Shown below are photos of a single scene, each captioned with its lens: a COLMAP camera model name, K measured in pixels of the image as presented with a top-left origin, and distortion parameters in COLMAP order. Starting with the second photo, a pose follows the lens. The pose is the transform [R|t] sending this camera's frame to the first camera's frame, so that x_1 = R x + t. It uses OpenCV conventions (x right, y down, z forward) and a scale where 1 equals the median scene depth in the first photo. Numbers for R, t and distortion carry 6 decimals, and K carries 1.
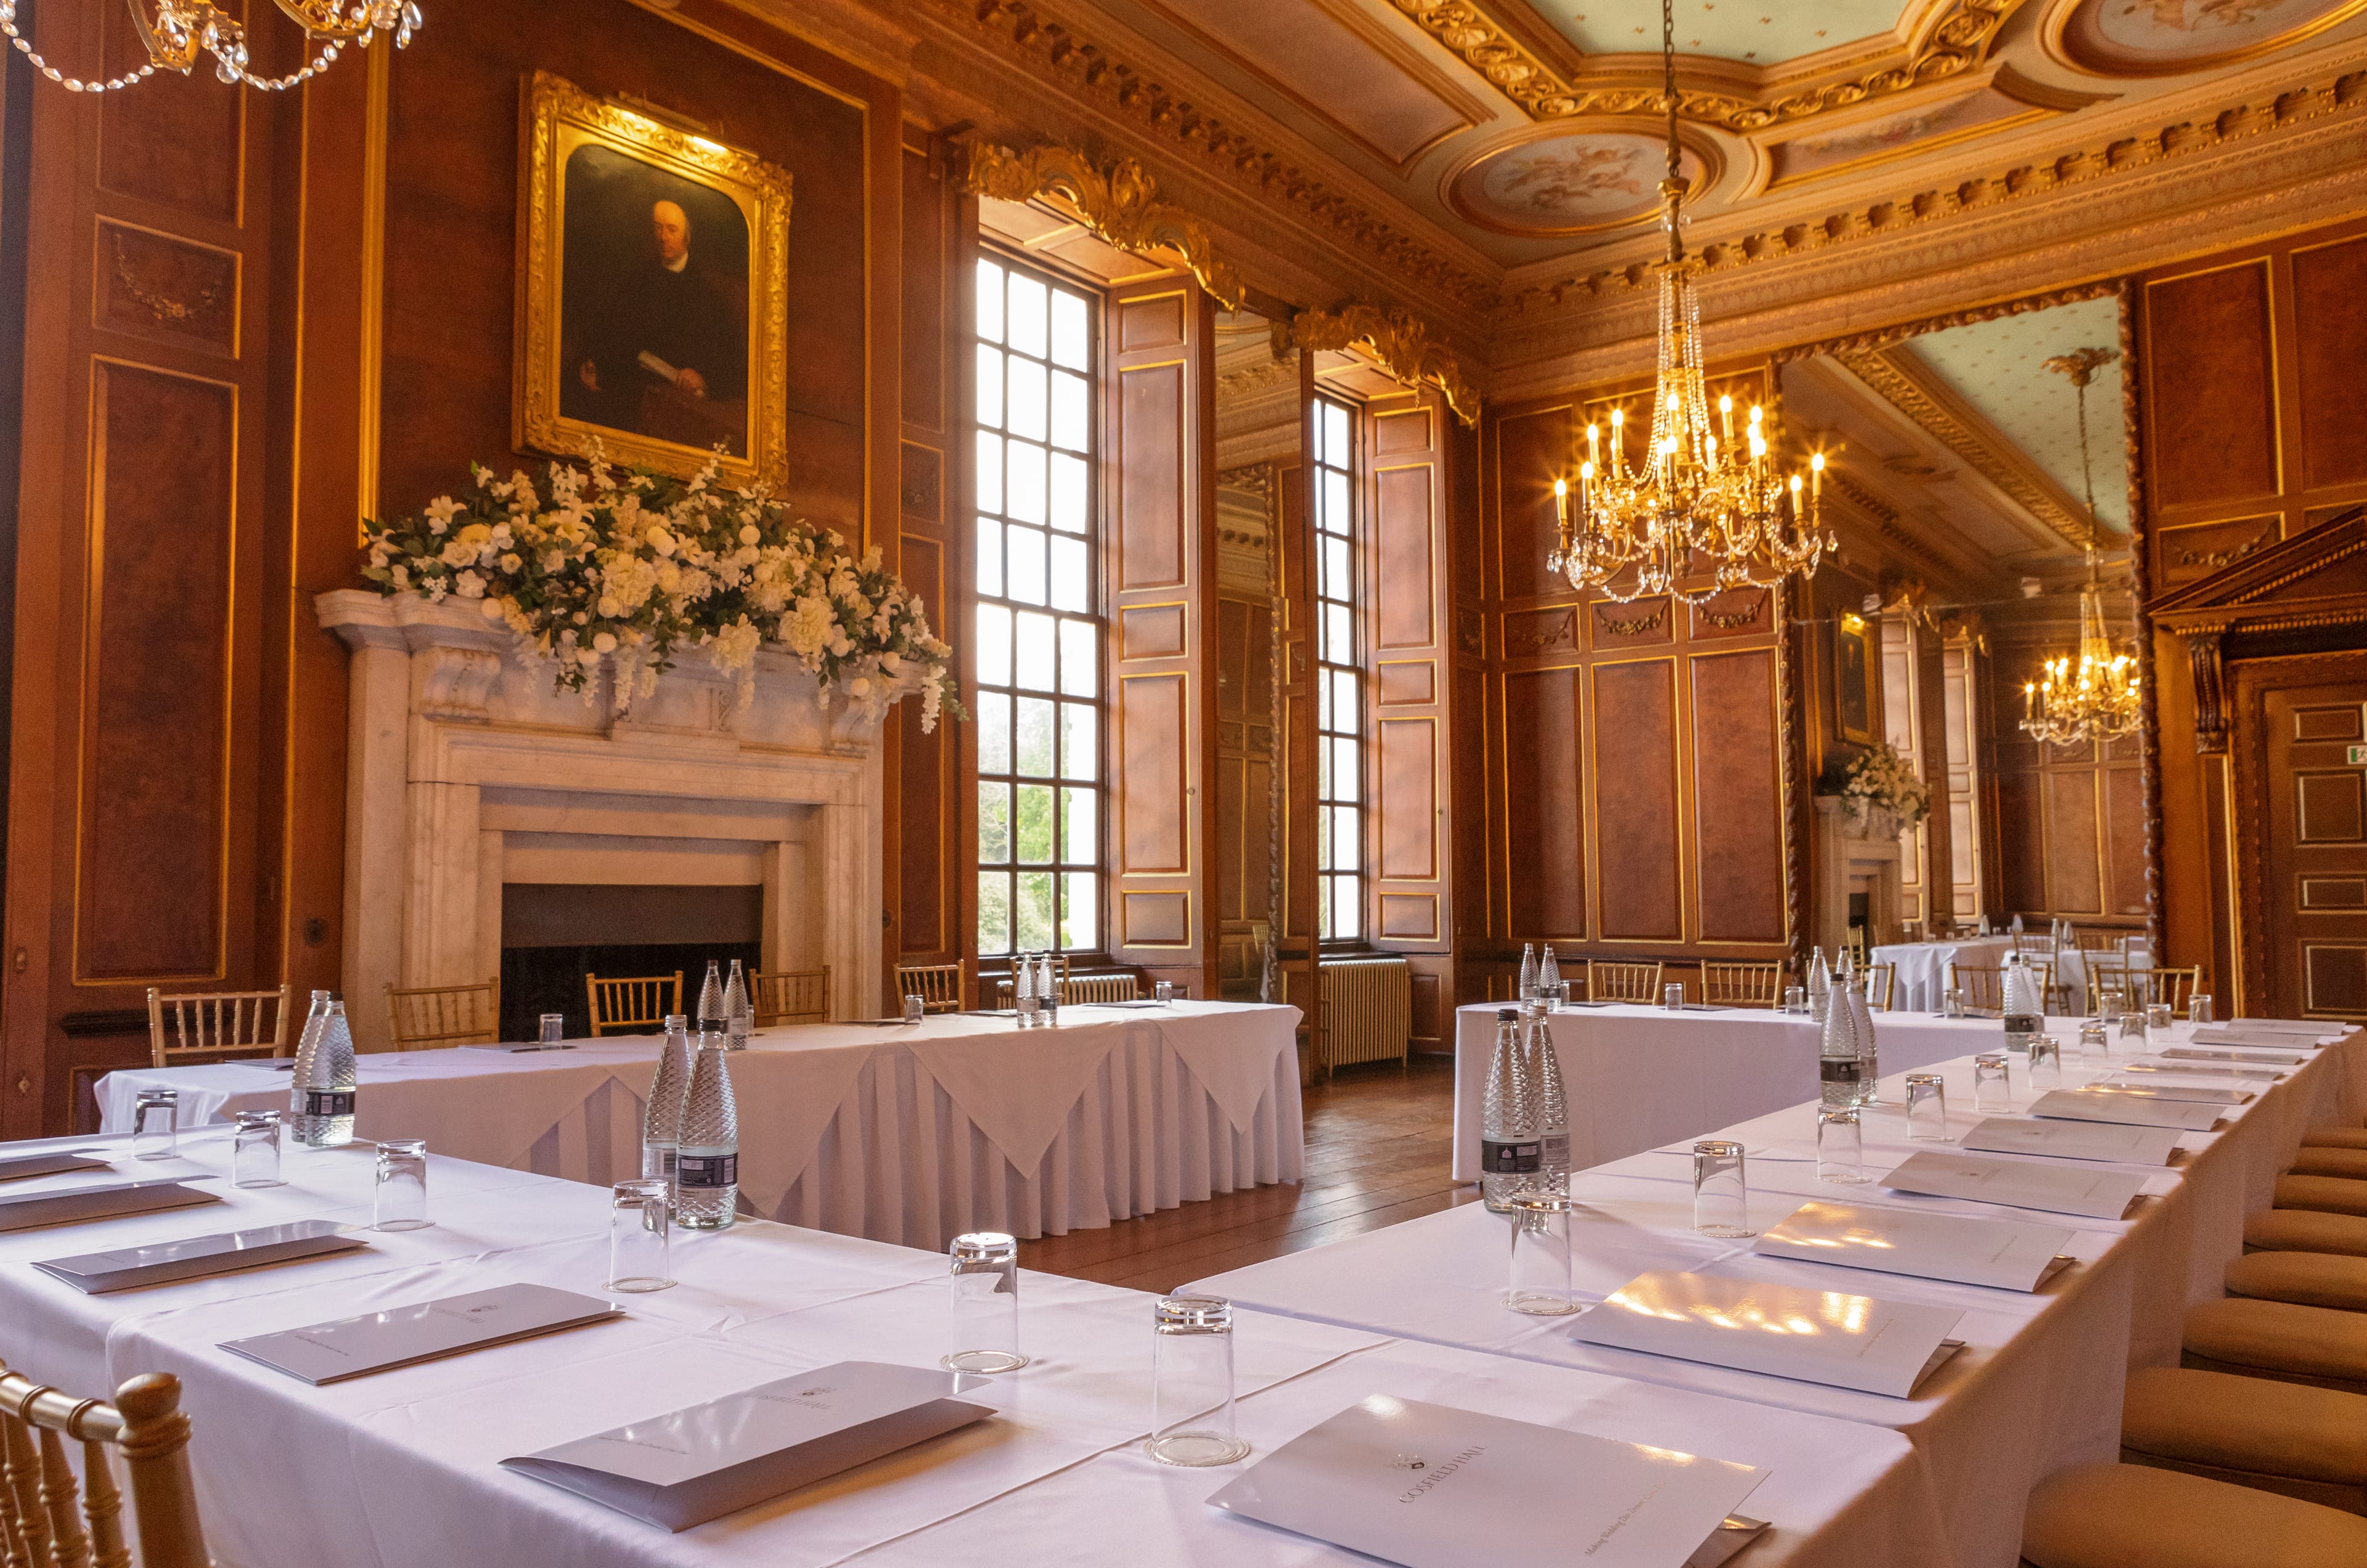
lens RADIAL K [[1628.8, 0, 1170.5], [0, 1628.8, 795.5], [0, 0, 1]] dist [-0.027362, 0.009533]
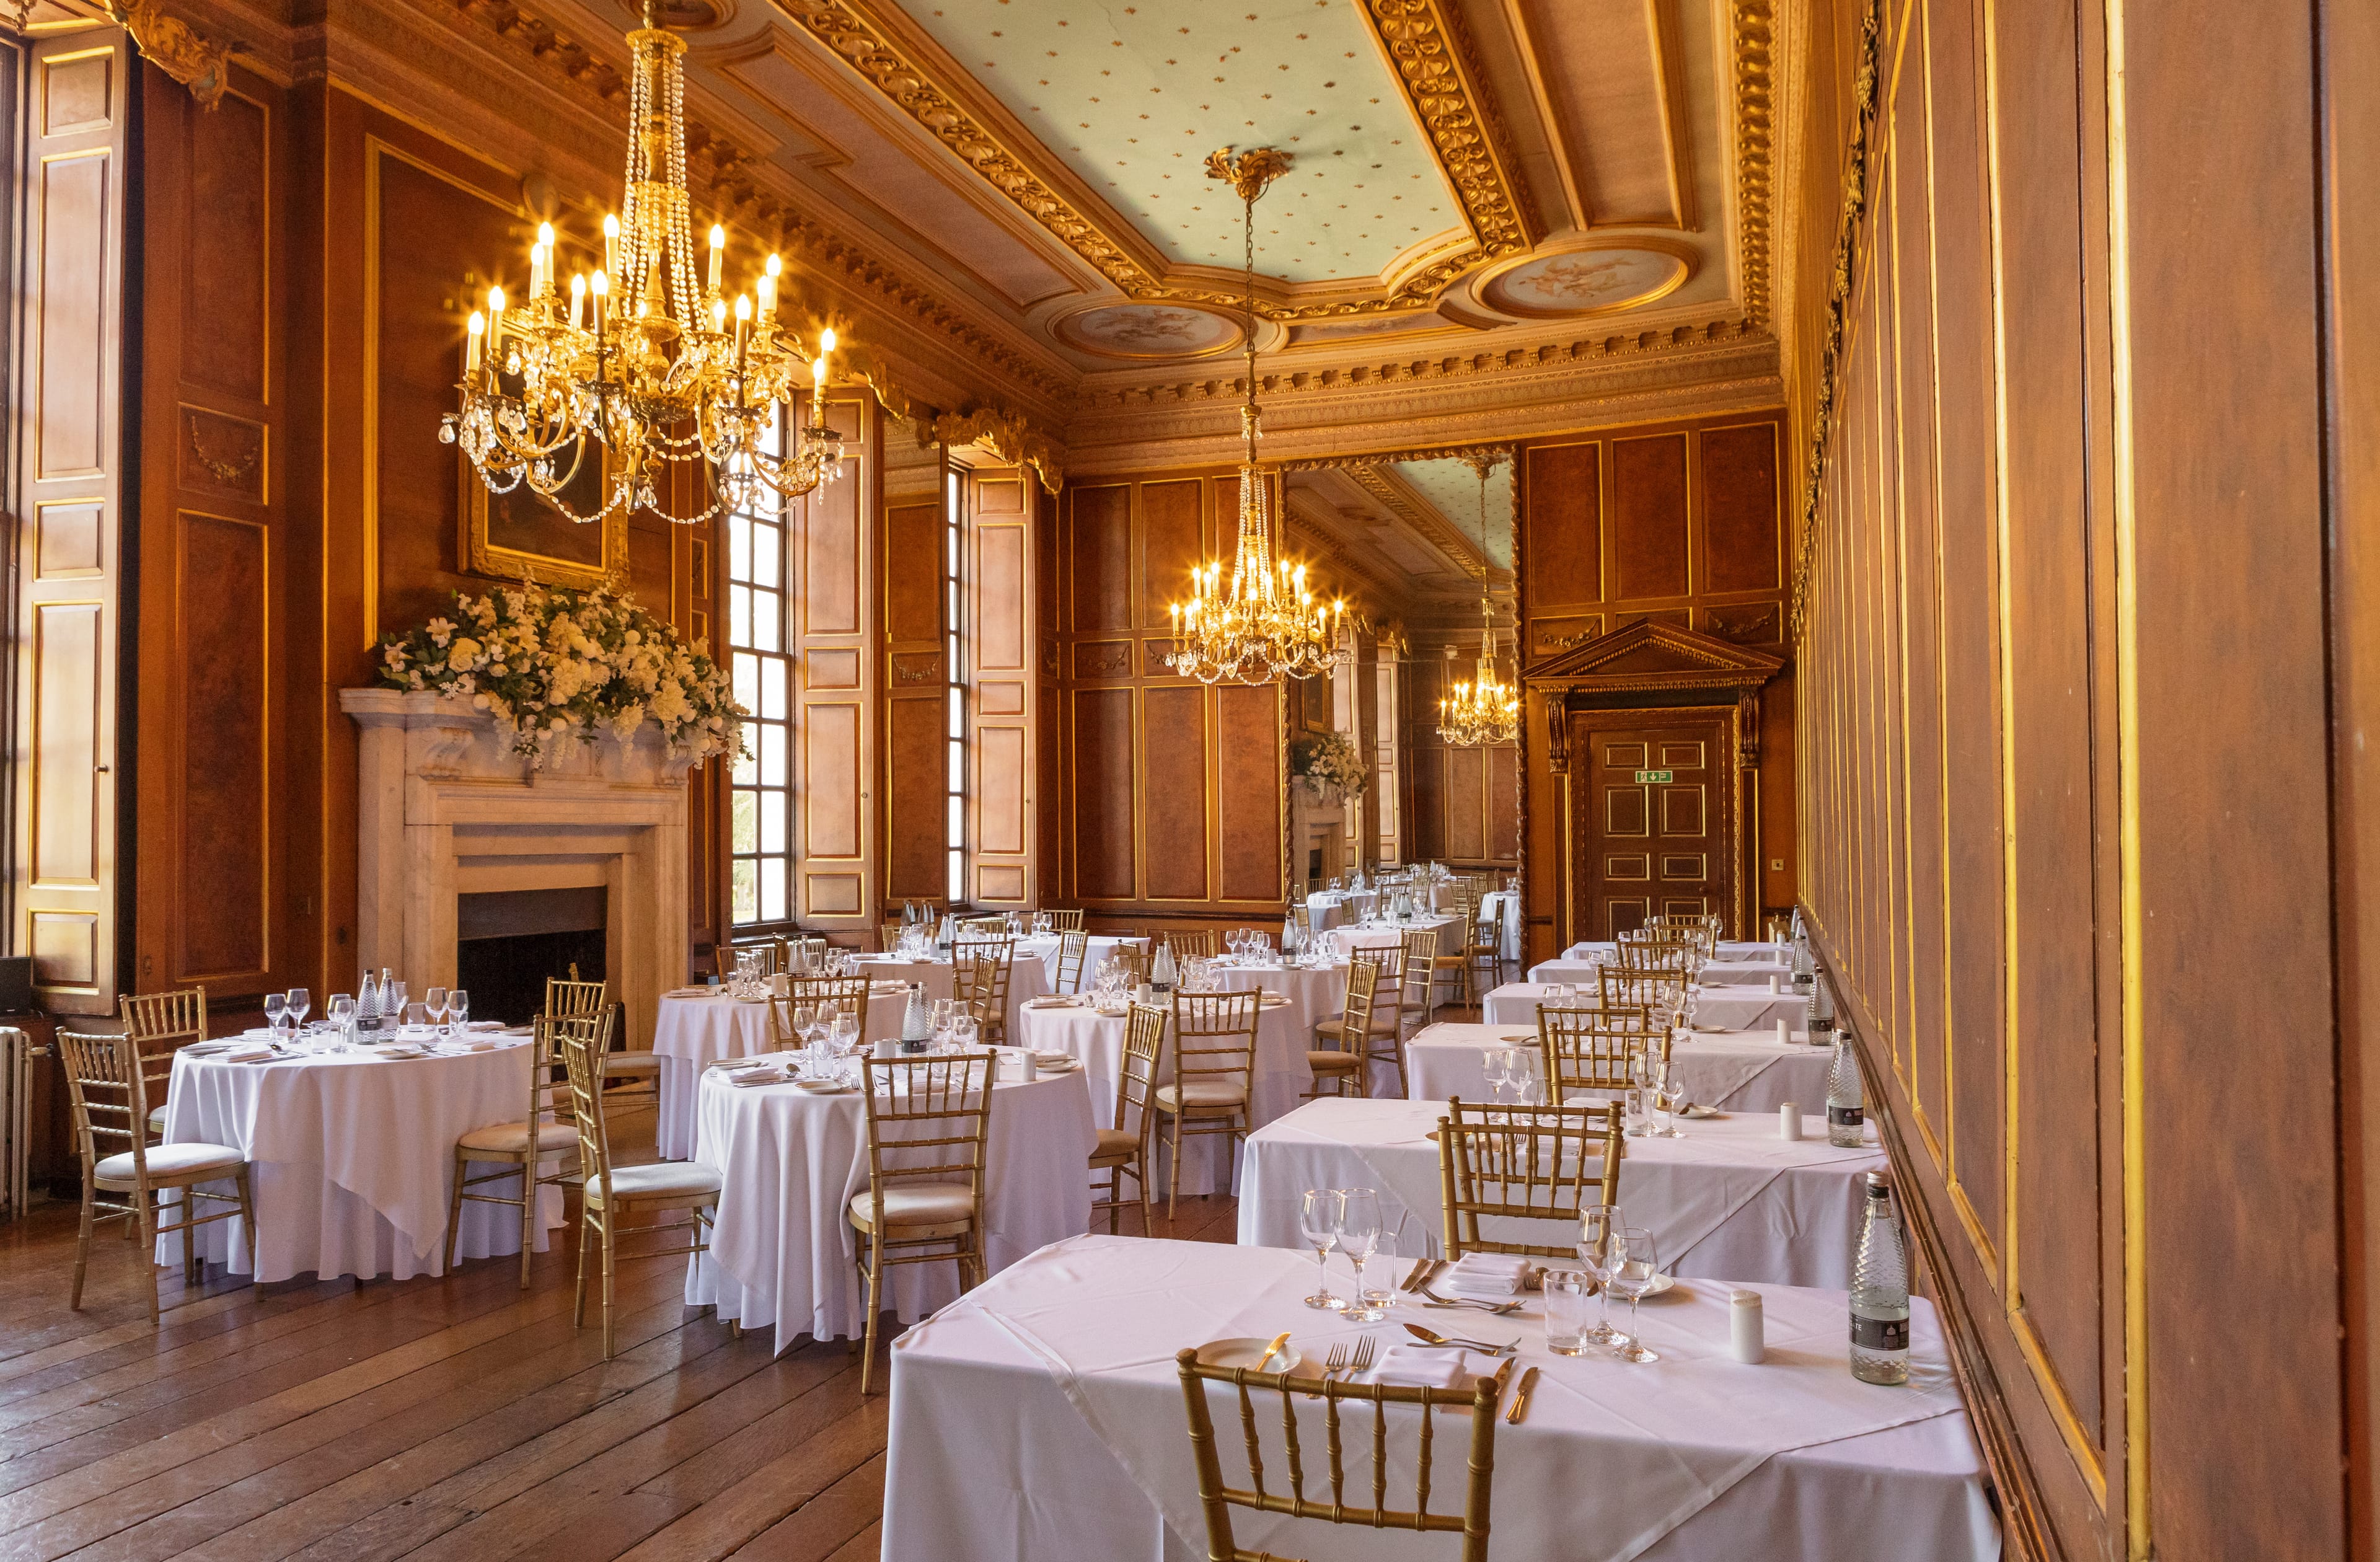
lens RADIAL K [[1651.2, 0, 1190.9], [0, 1651.2, 774.0], [0, 0, 1]] dist [-0.037549, 0.026727]
pose [[0.939961, 0.007282, 0.341205, -0.200326], [-0.017558, 0.999480, 0.027039, -0.062589], [-0.340831, -0.031407, 0.939600, -0.327111]]
